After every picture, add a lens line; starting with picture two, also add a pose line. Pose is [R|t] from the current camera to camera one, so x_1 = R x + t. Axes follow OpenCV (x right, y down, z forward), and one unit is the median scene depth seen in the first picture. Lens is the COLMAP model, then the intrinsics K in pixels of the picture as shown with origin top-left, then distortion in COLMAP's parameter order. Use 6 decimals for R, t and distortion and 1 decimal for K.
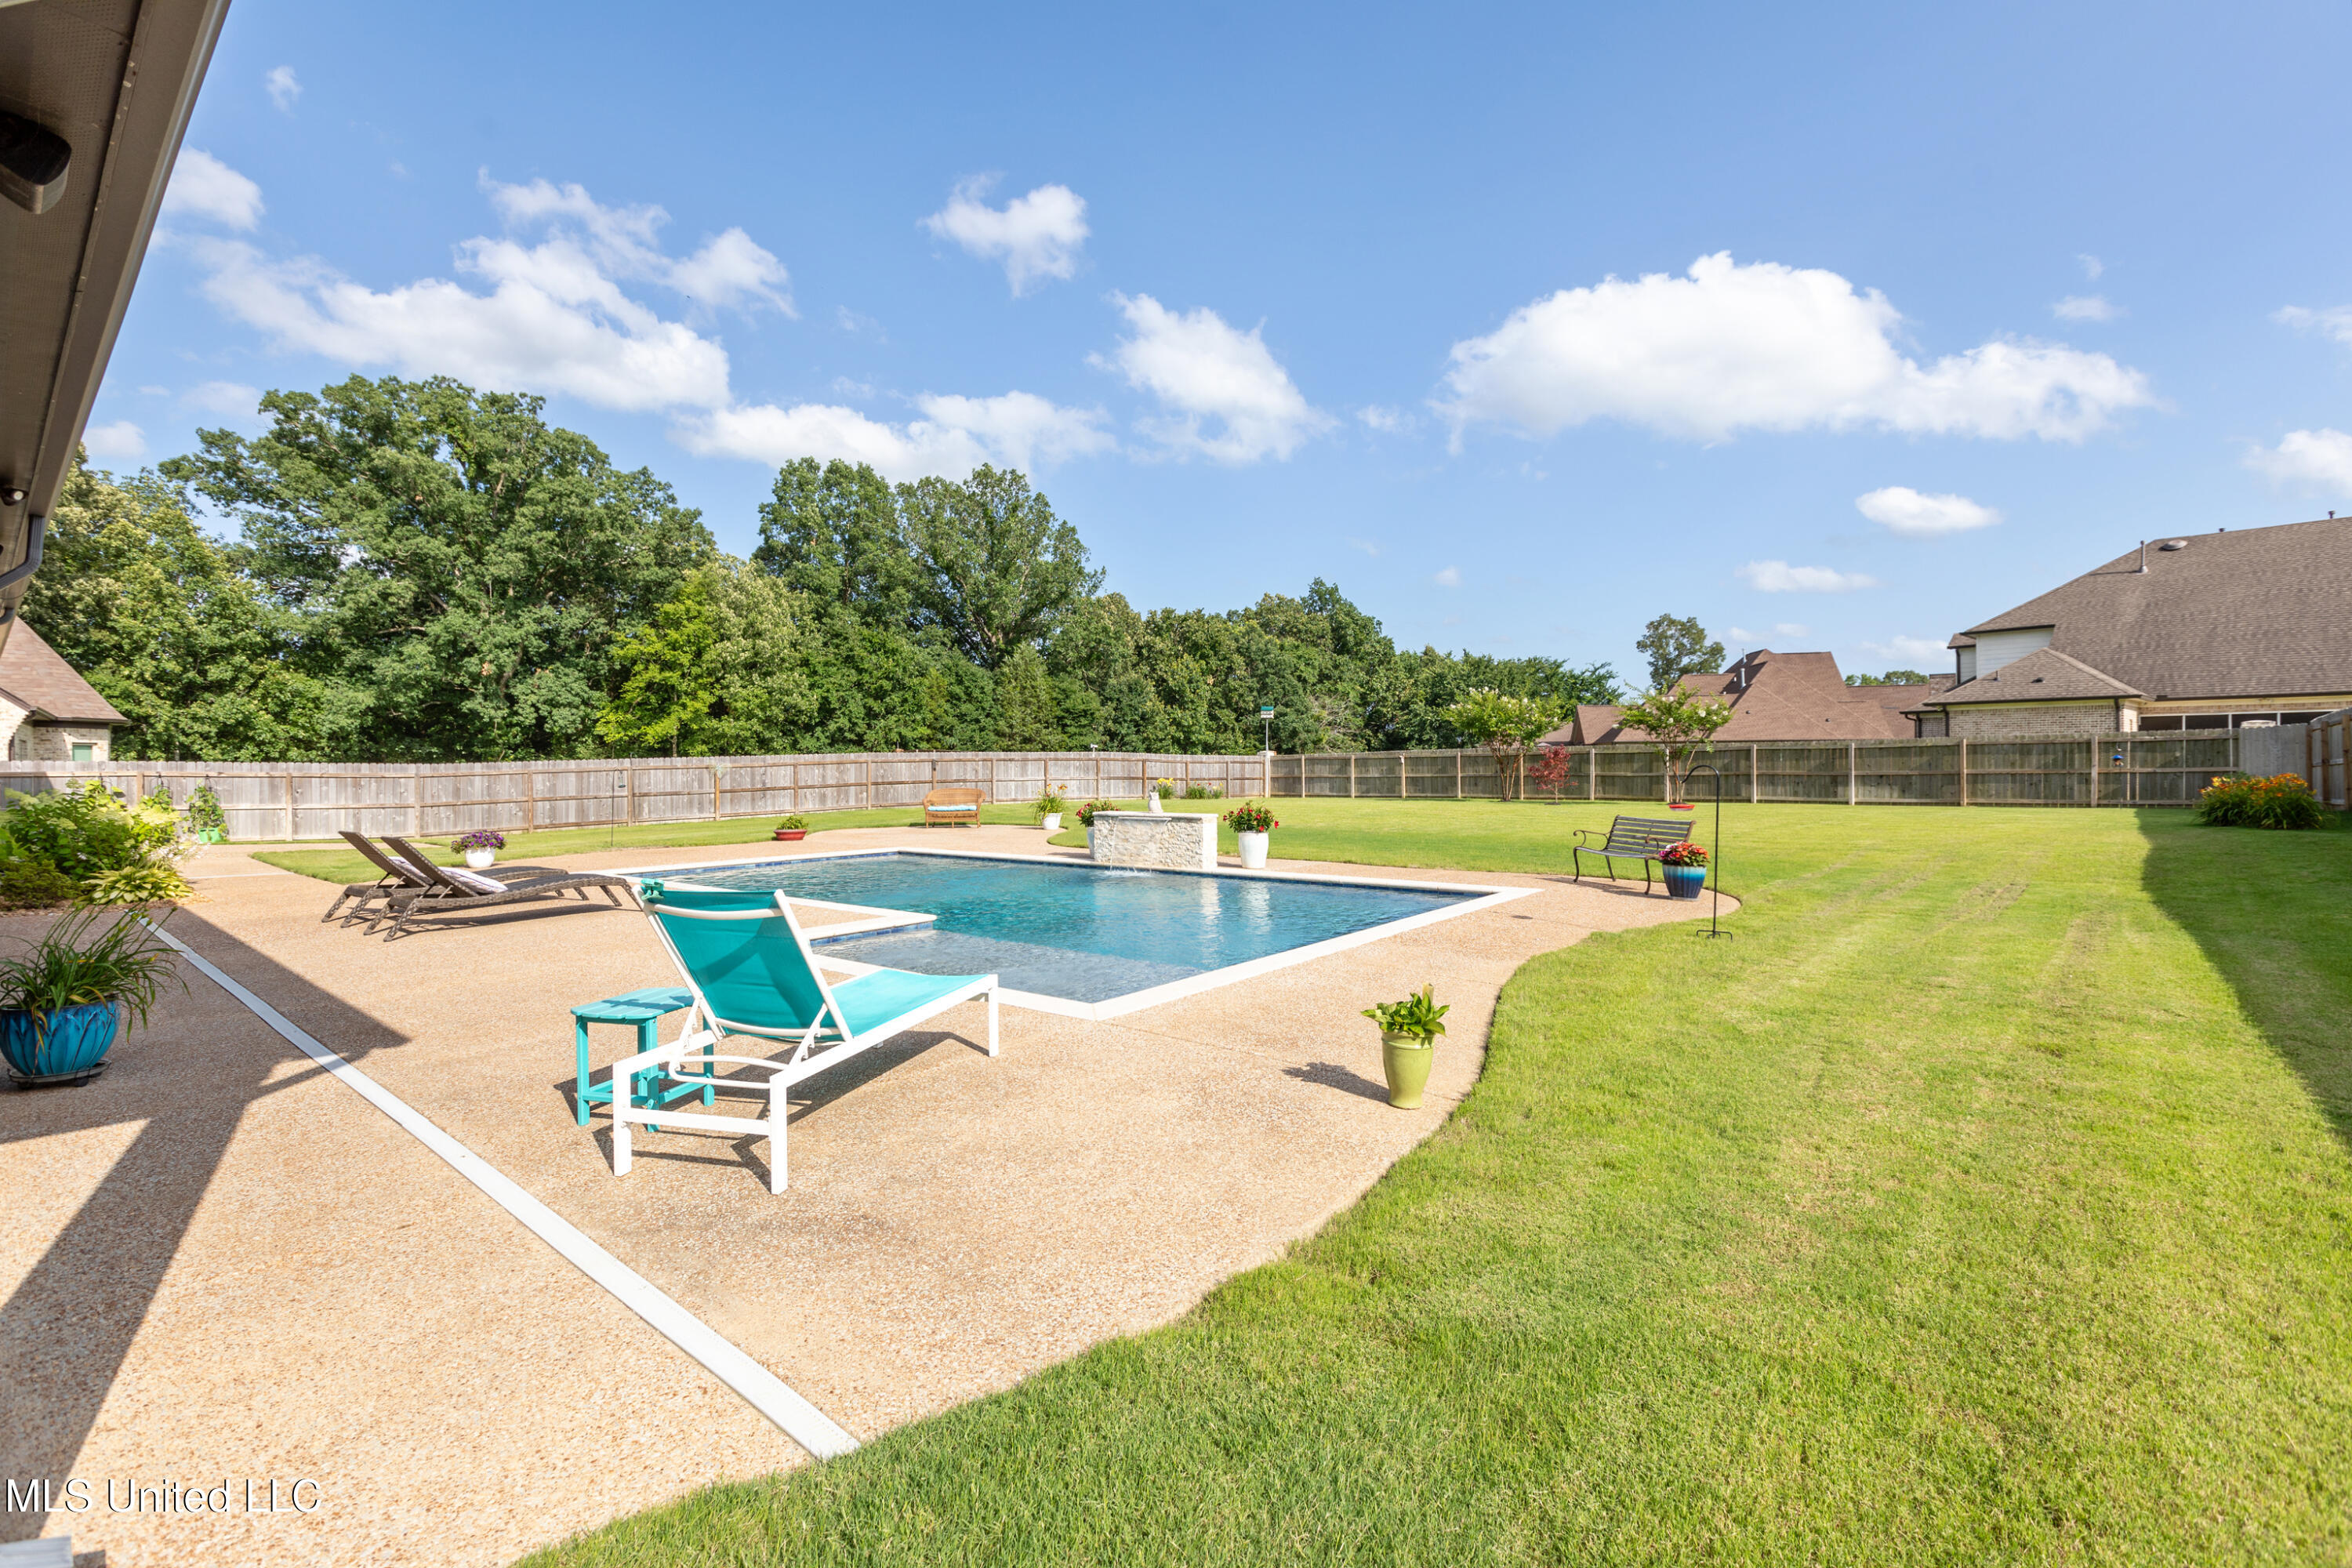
lens RADIAL K [[1082.8, 0, 1220.6], [0, 1082.8, 795.4], [0, 0, 1]] dist [0.008042, -0.001256]
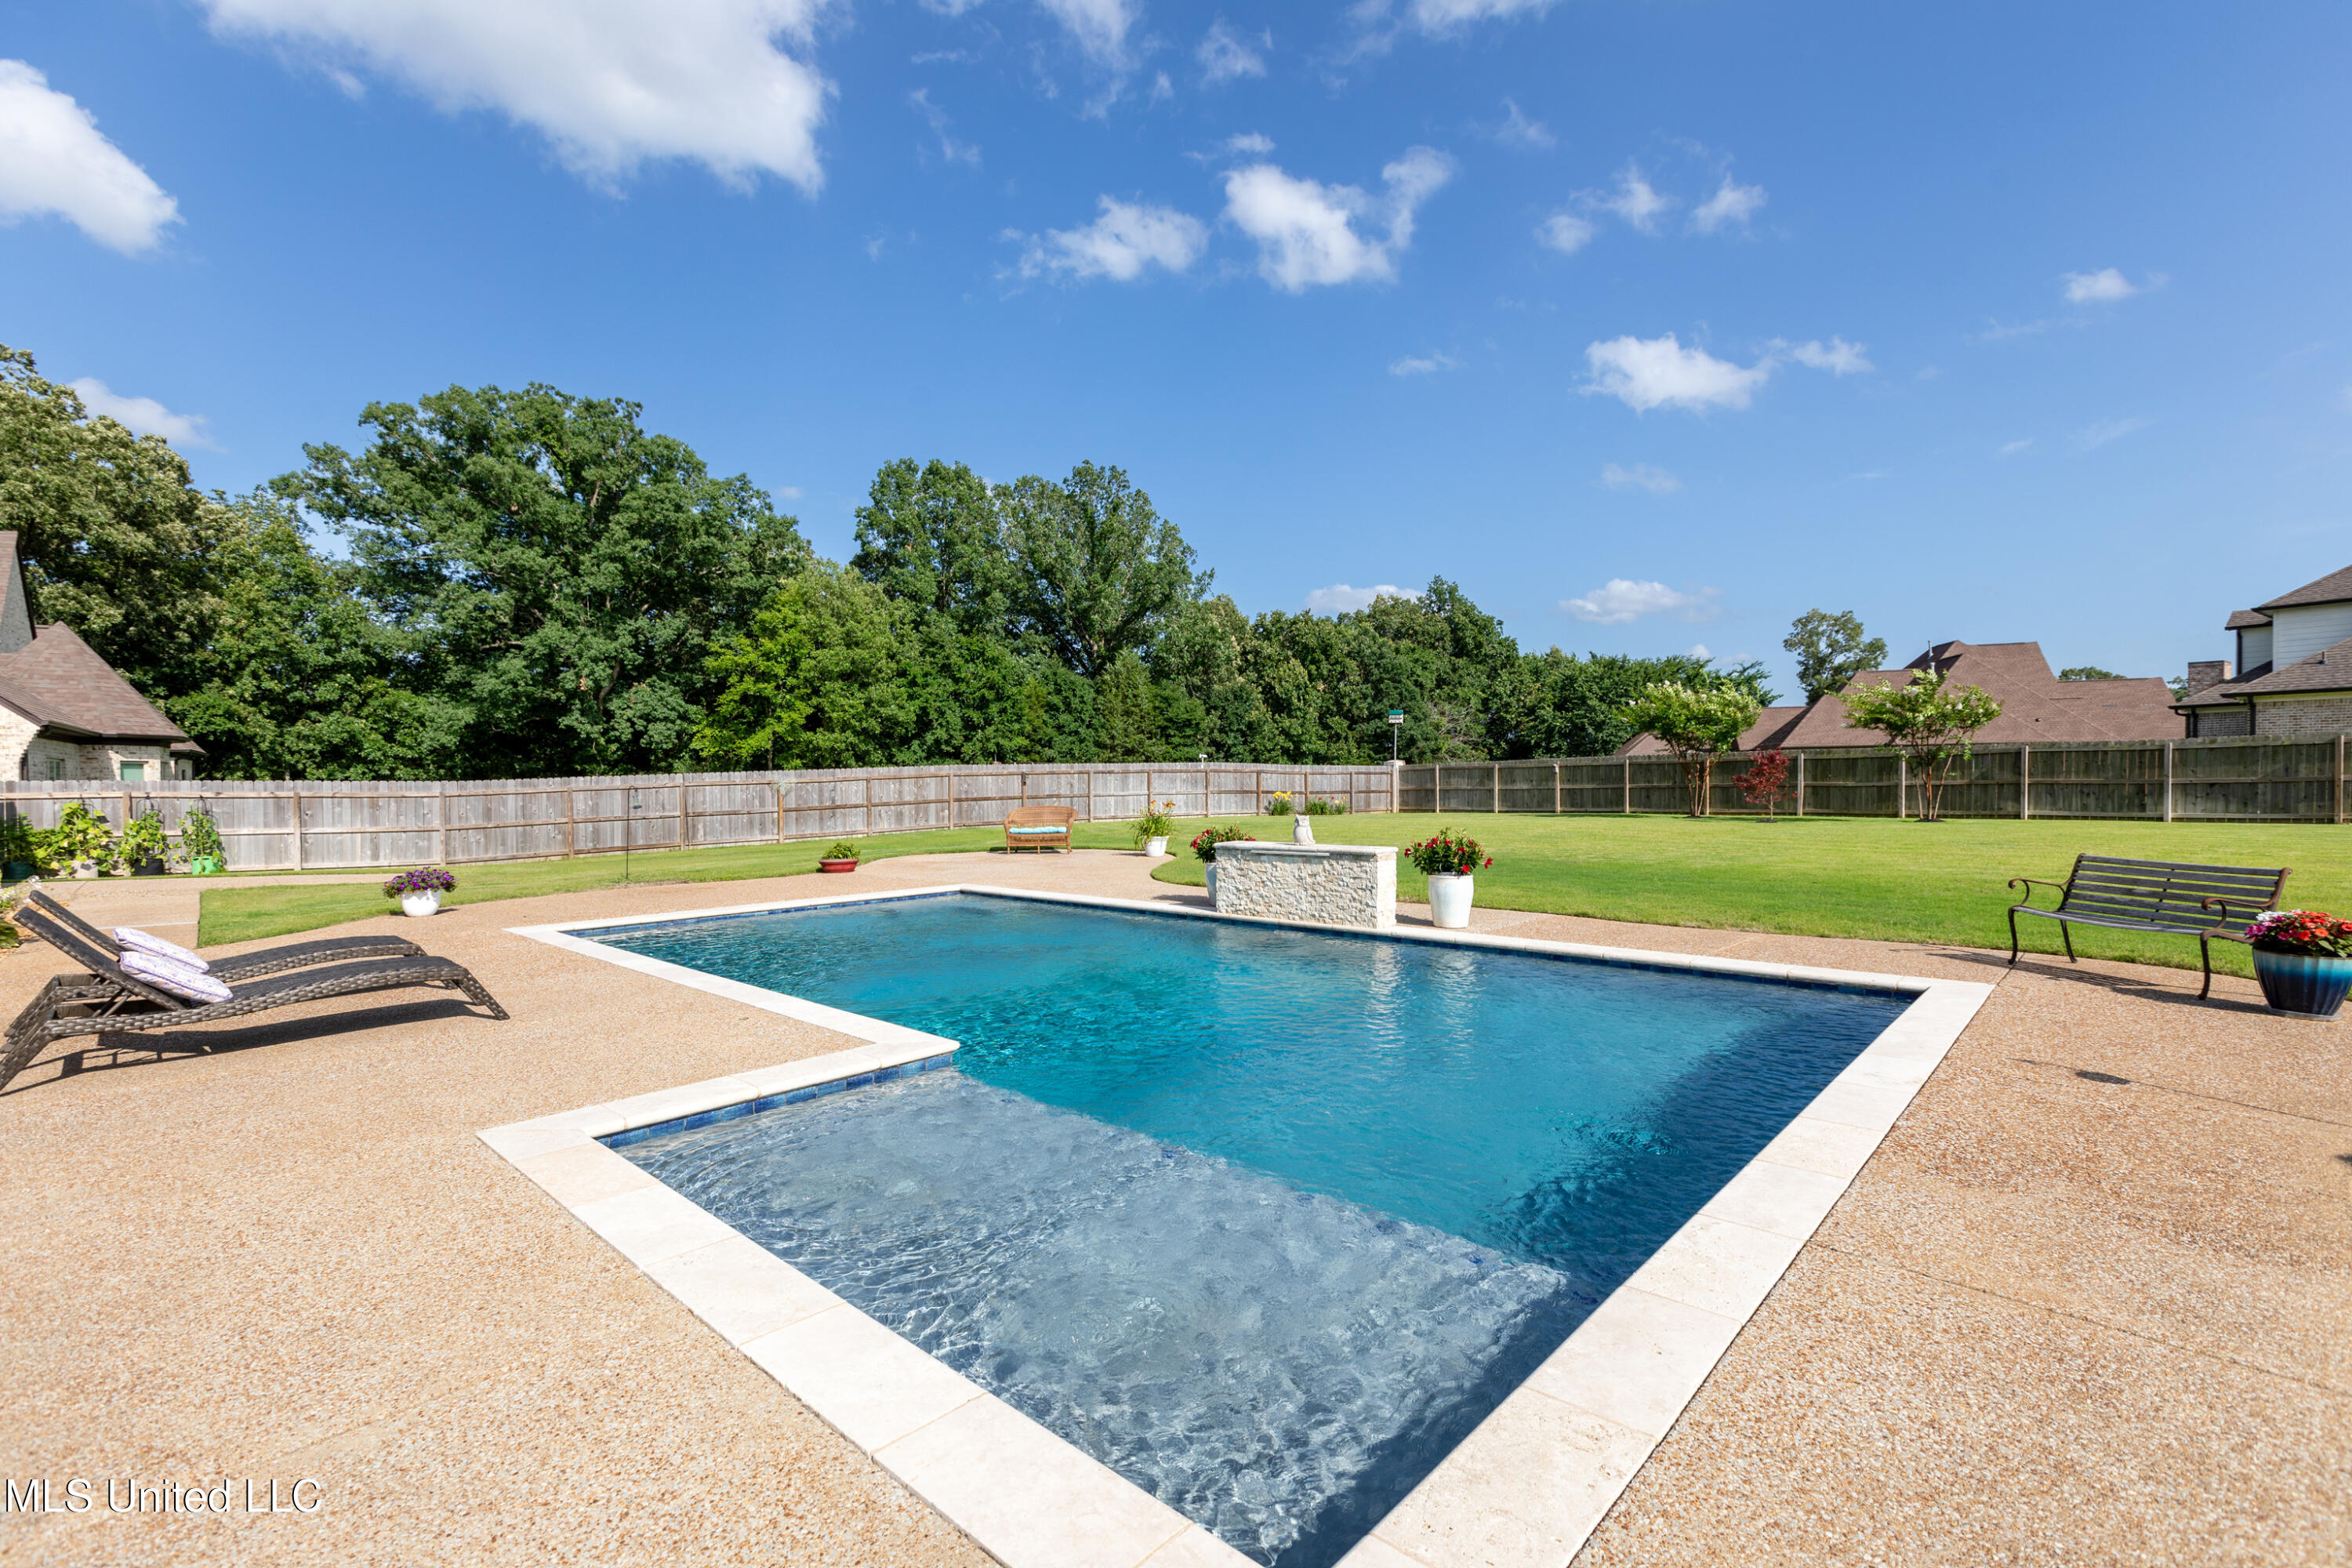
lens RADIAL K [[1082.8, 0, 1213.4], [0, 1082.8, 809.5], [0, 0, 1]] dist [0.008042, -0.001256]
pose [[0.994898, -0.003790, -0.100818, -0.013923], [0.004013, 0.999990, 0.002012, -0.002484], [0.100809, -0.002406, 0.994903, 0.087444]]
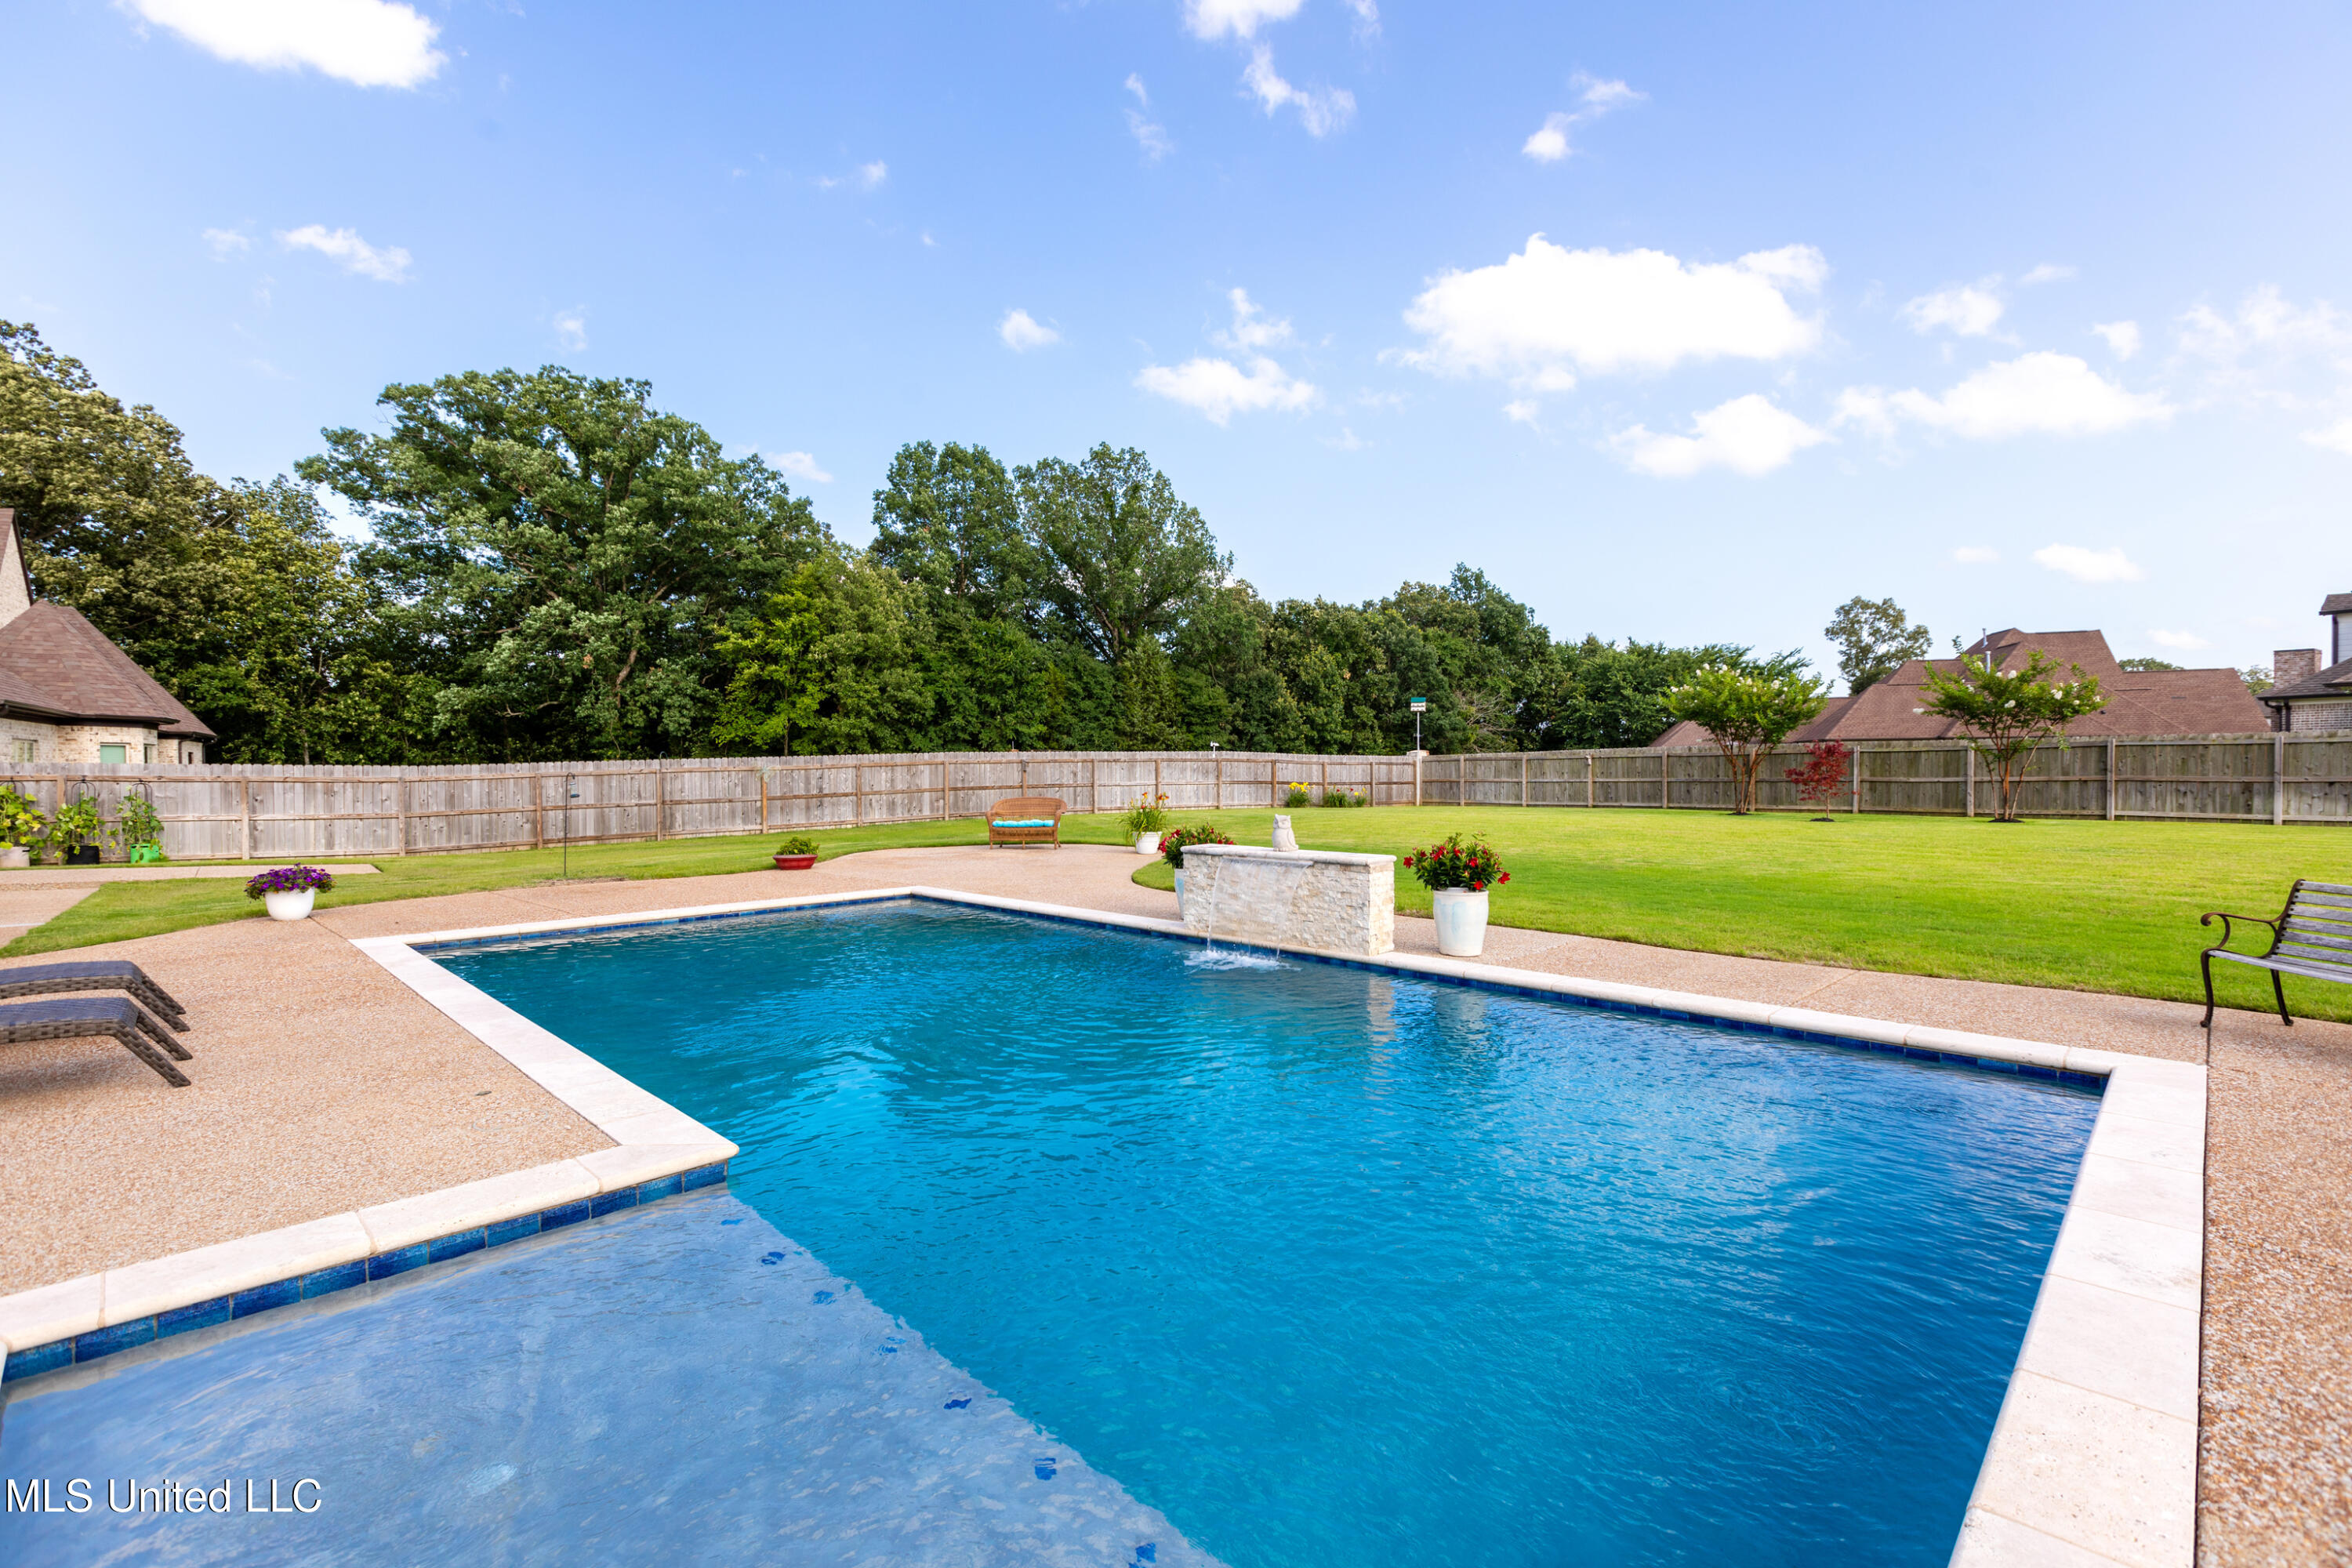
lens RADIAL K [[1082.8, 0, 1208.1], [0, 1082.8, 789.8], [0, 0, 1]] dist [0.008042, -0.001256]
pose [[0.991276, 0.003064, -0.131770, -0.007845], [-0.003826, 0.999977, -0.005535, -0.003796], [0.131750, 0.005991, 0.991265, 0.118599]]
